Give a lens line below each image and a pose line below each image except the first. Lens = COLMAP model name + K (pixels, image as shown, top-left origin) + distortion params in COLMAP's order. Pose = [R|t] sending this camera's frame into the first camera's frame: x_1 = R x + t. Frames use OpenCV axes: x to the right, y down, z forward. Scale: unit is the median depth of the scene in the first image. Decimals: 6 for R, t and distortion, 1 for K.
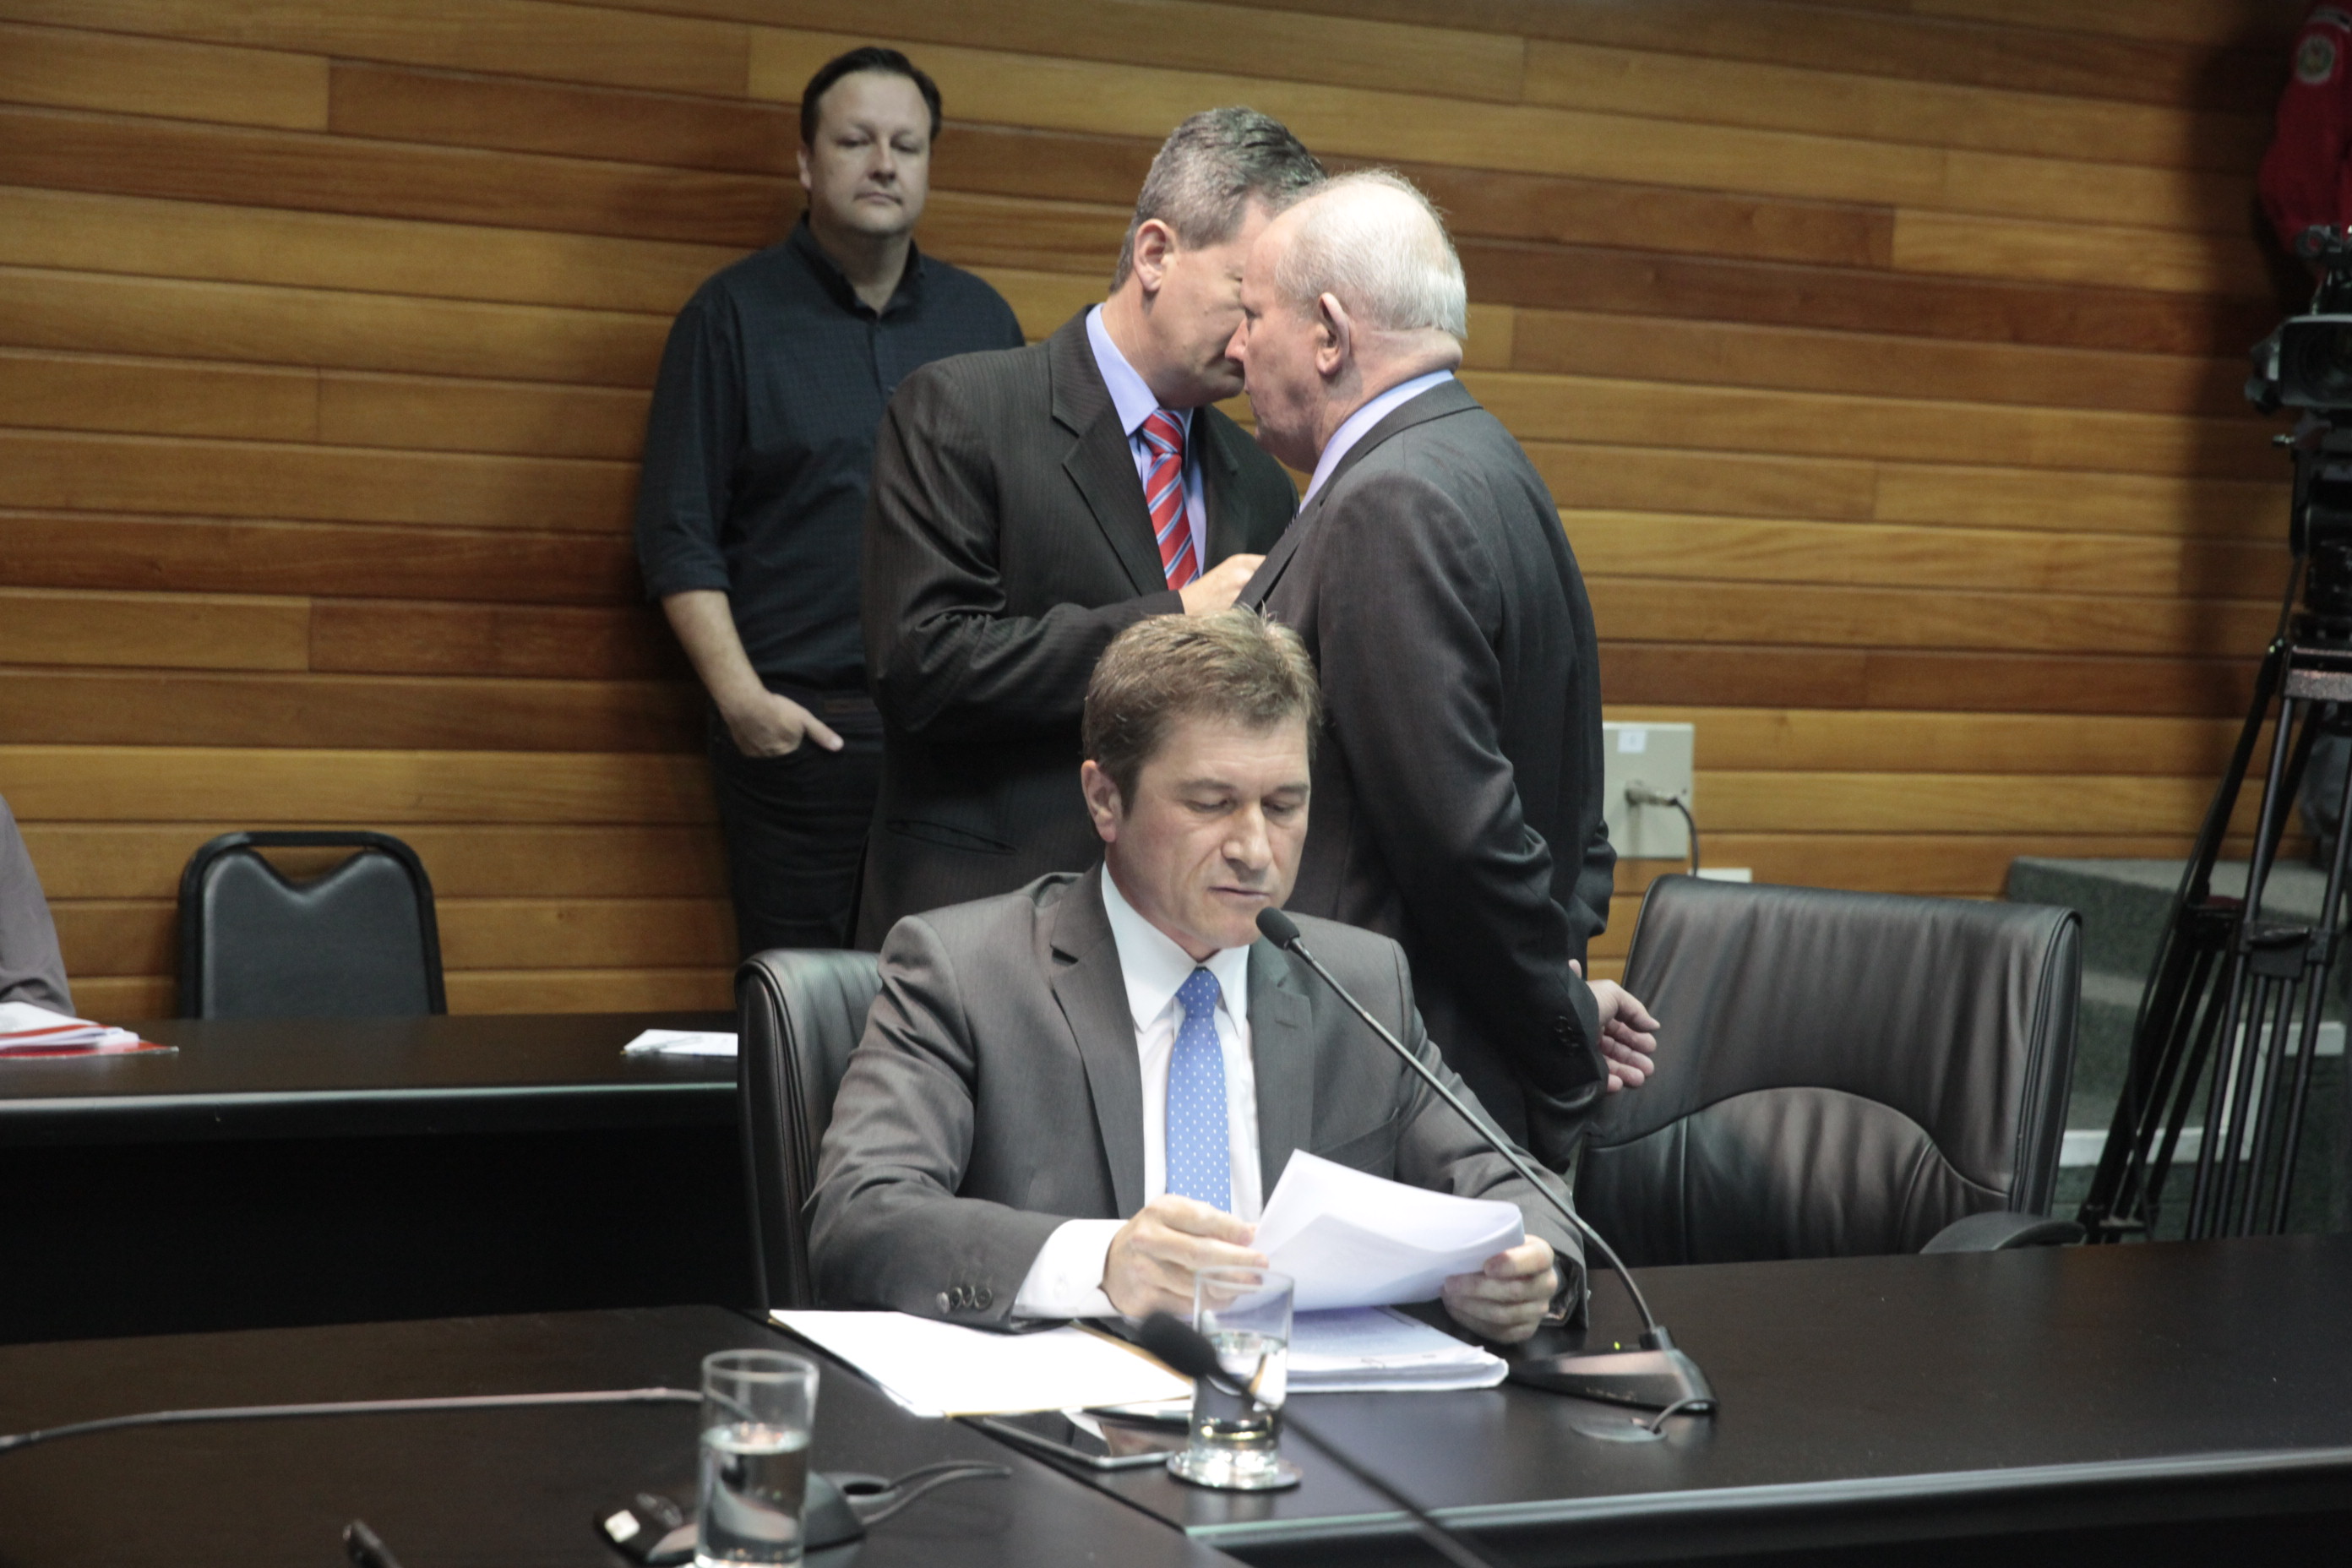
lens RADIAL K [[4447.7, 0, 1171.7], [0, 4447.7, 742.9], [0, 0, 1]] dist [0.255823, 0.000000]
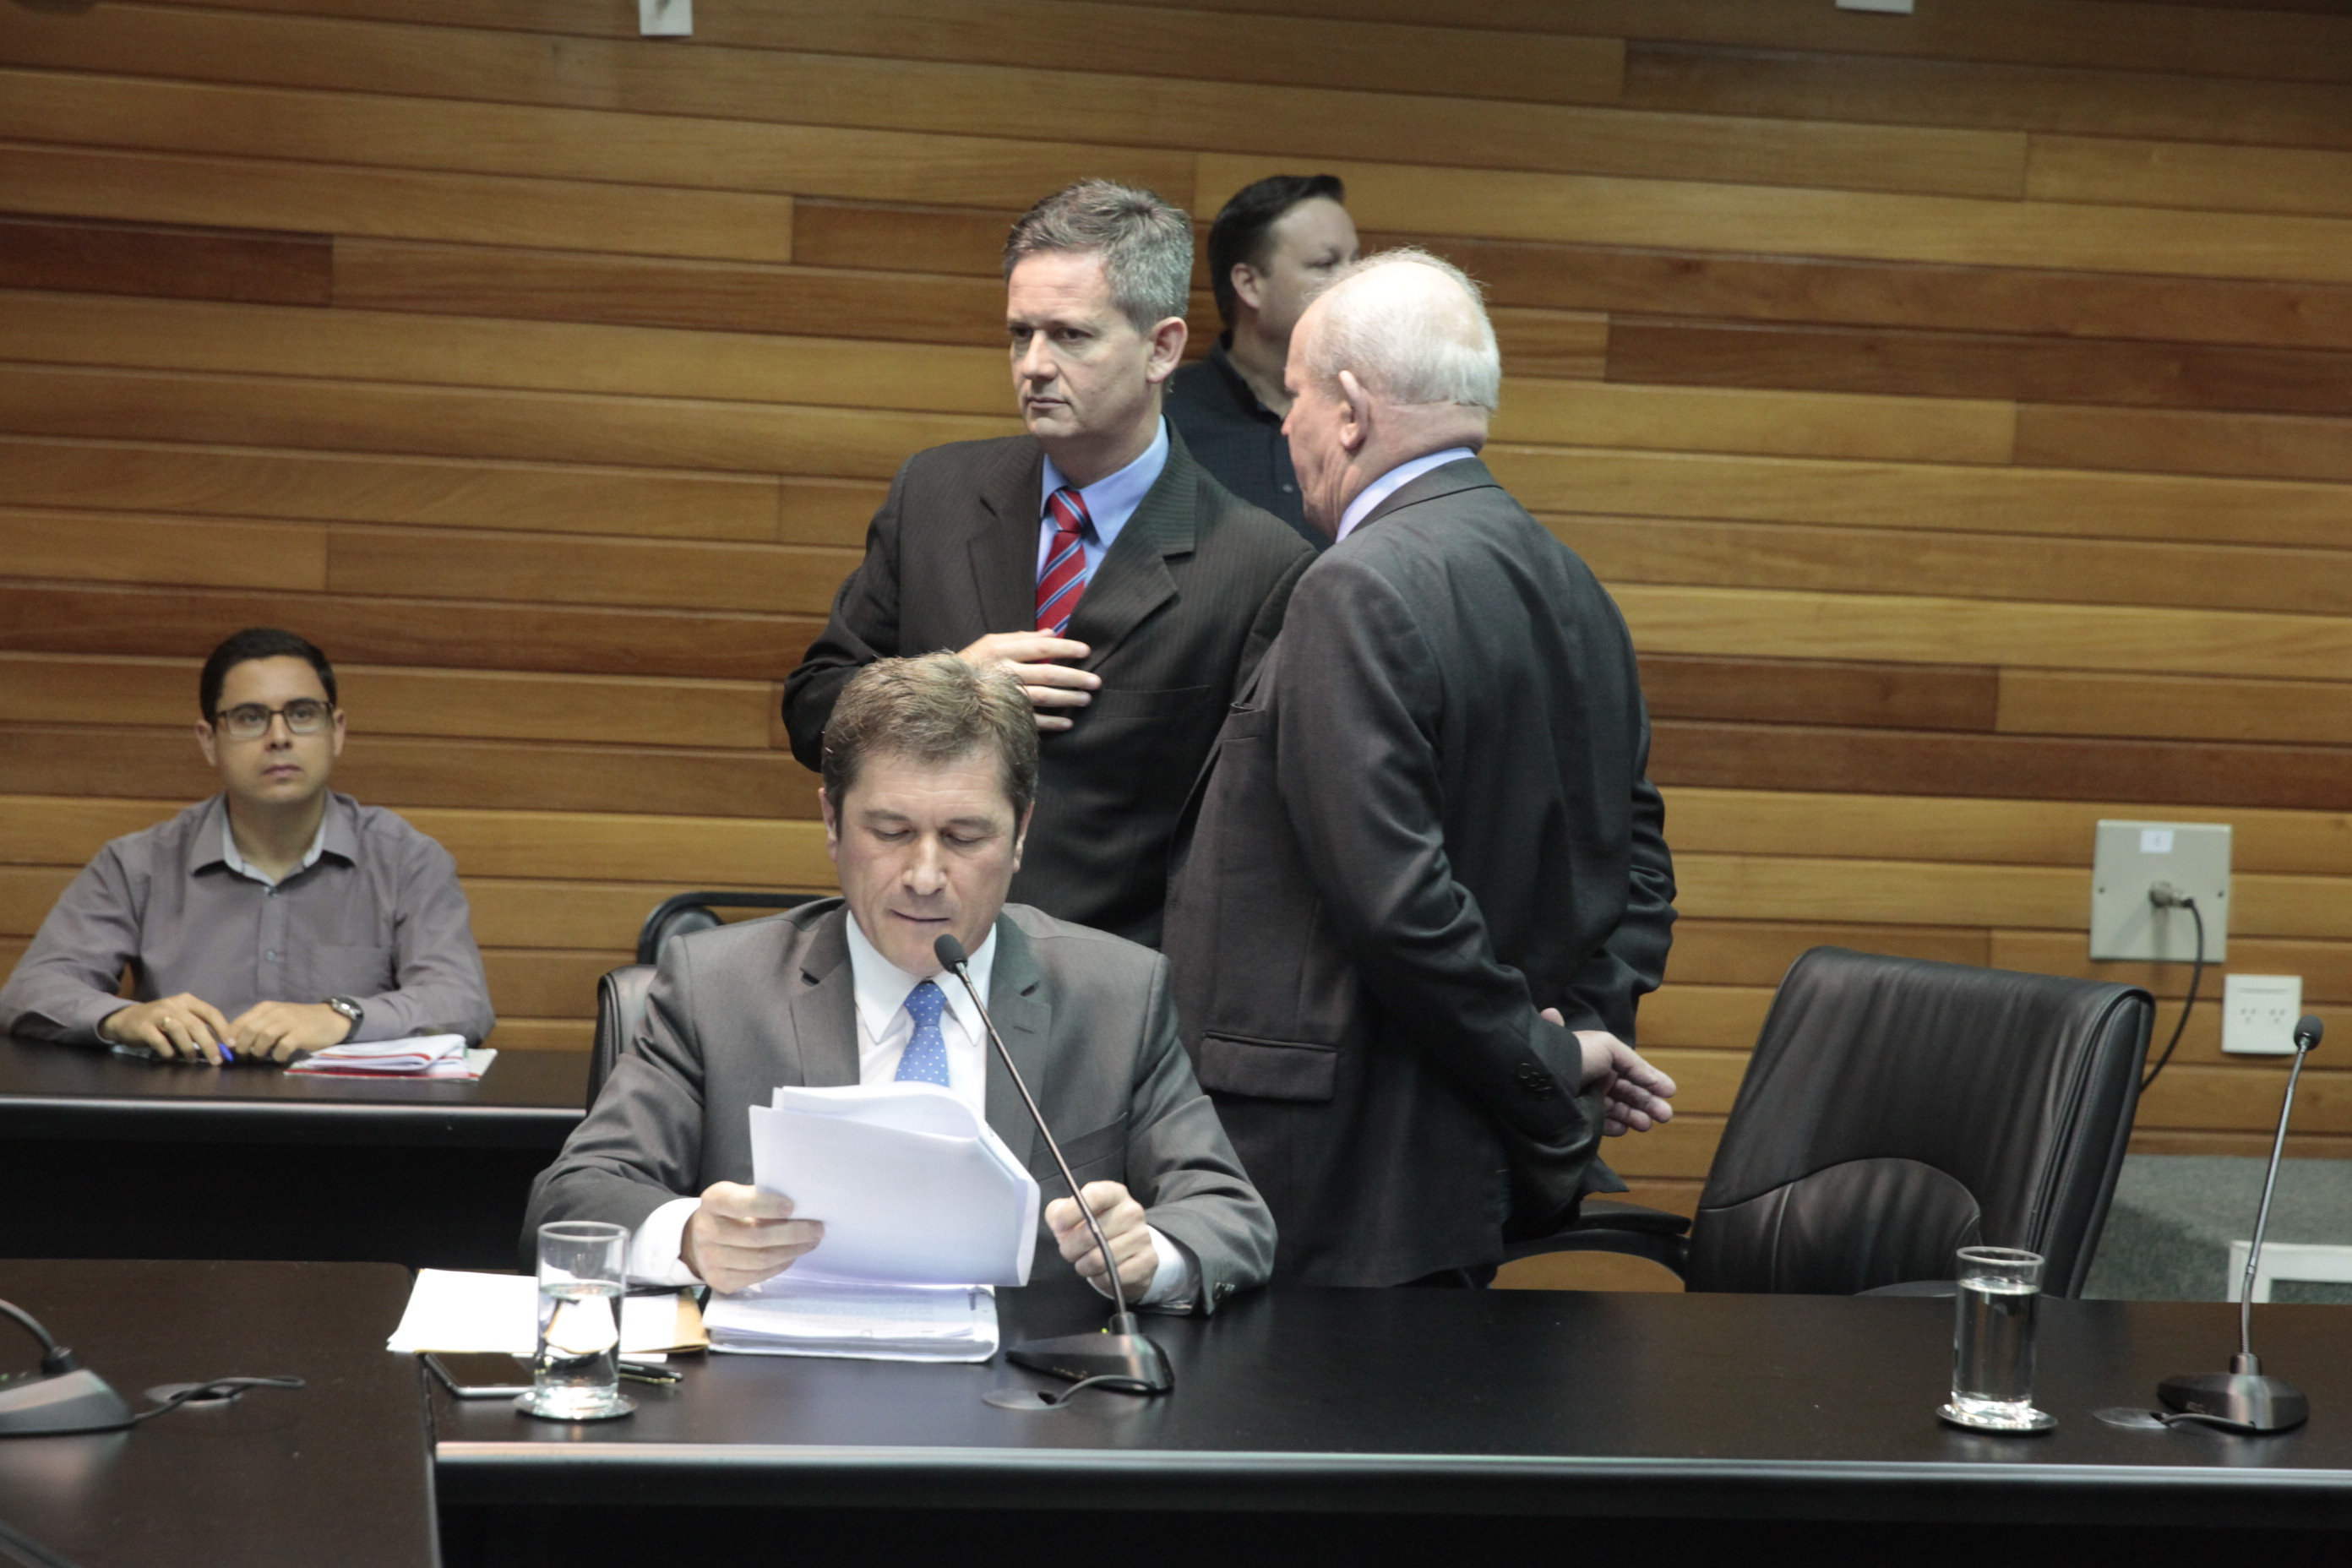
lens RADIAL K [[4447.7, 0, 1160.5], [0, 4447.7, 767.4], [0, 0, 1]] dist [0.255823, 0.000000]
pose [[0.949764, 0.009516, -0.312823, 0.244005], [-0.017980, 0.999546, -0.024186, 0.013435], [0.312451, 0.028596, 0.949503, -0.011707]]
